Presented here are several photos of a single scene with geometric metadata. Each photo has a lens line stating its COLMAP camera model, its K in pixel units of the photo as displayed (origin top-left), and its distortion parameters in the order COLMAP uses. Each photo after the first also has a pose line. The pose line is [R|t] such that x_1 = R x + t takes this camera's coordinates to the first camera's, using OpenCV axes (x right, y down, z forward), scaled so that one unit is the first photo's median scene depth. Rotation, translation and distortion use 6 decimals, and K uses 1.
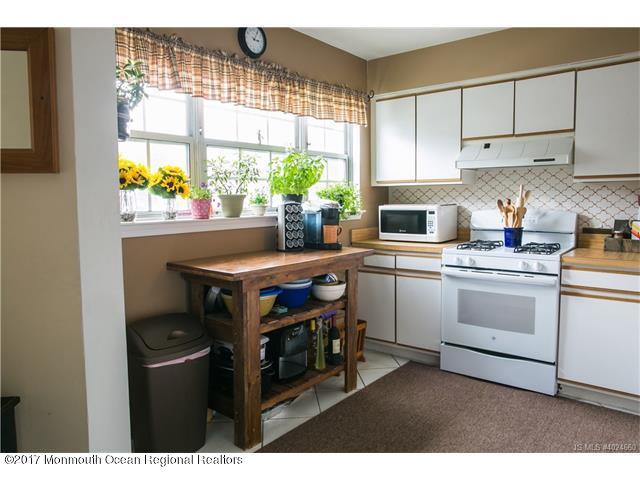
lens RADIAL K [[445.7, 0, 322.2], [0, 445.7, 236.6], [0, 0, 1]] dist [-0.055888, 0.057930]
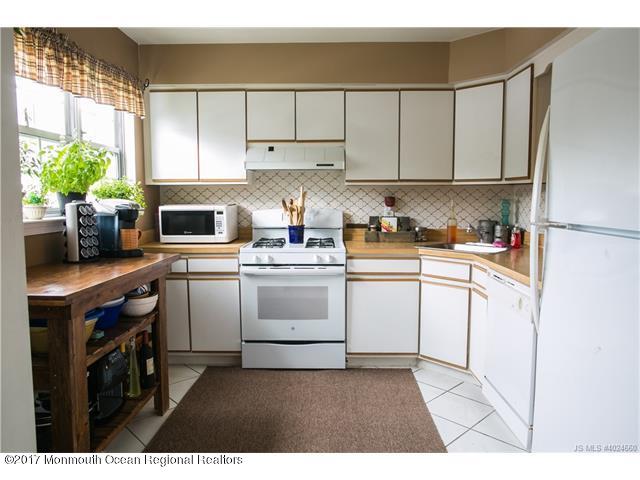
lens RADIAL K [[445.7, 0, 322.2], [0, 445.7, 236.6], [0, 0, 1]] dist [-0.055888, 0.057930]
pose [[0.798037, -0.045019, 0.600925, -0.189307], [0.045276, 0.998866, 0.014704, -0.006021], [-0.600905, 0.015473, 0.799170, 0.084961]]
